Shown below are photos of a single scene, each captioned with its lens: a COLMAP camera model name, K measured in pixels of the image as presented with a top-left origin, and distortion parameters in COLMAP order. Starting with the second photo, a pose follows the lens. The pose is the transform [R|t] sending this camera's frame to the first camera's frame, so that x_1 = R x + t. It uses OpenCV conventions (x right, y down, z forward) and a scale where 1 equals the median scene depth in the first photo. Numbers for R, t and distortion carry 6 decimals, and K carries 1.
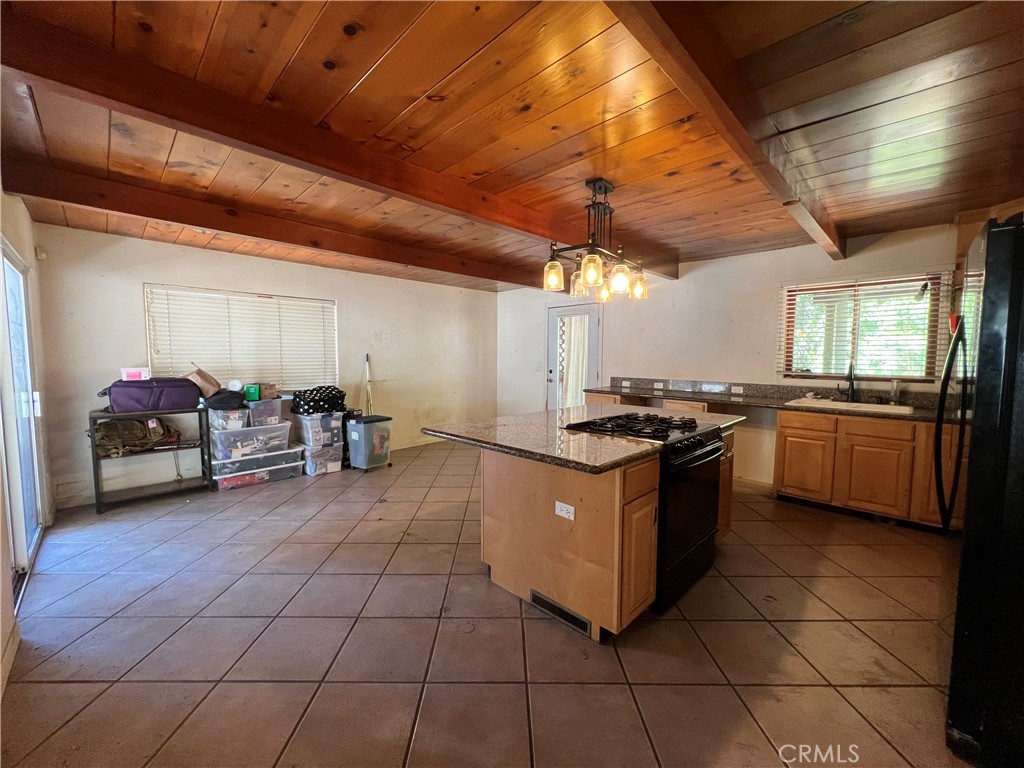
lens RADIAL K [[410.2, 0, 502.6], [0, 410.2, 383.0], [0, 0, 1]] dist [0.000090, -0.000274]
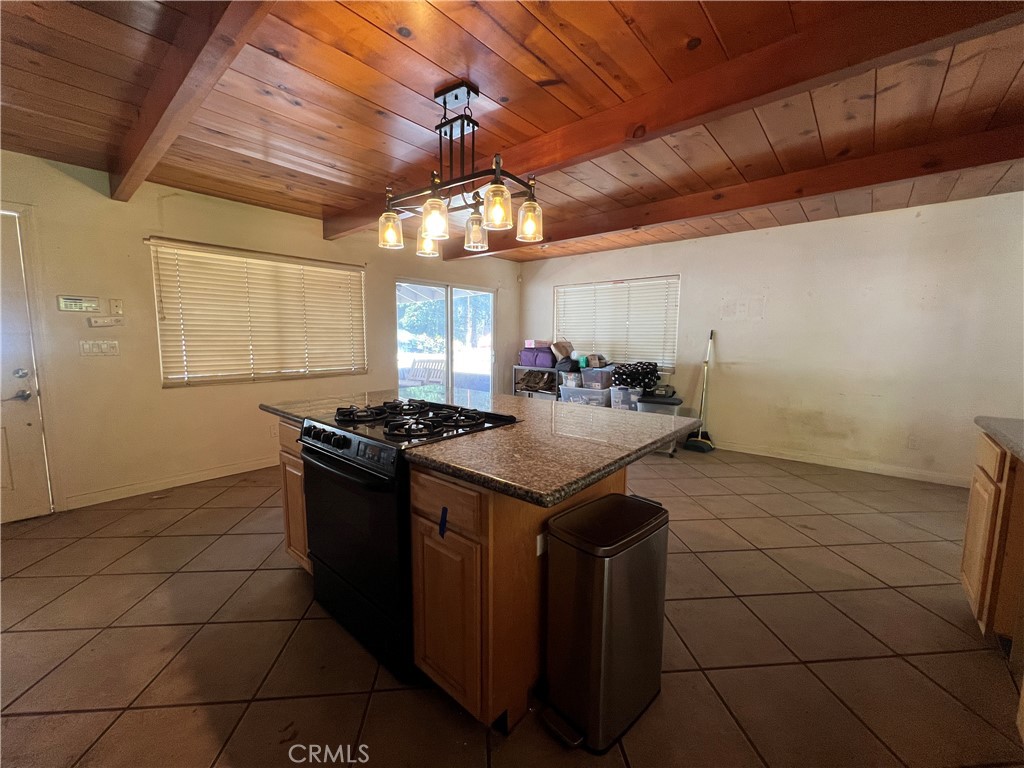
lens RADIAL K [[410.2, 0, 513.0], [0, 410.2, 381.0], [0, 0, 1]] dist [0.000090, -0.000274]
pose [[0.091656, 0.107762, -0.989943, 0.657534], [-0.070087, 0.992360, 0.101536, -0.031260], [0.993321, 0.060076, 0.098509, 0.672824]]
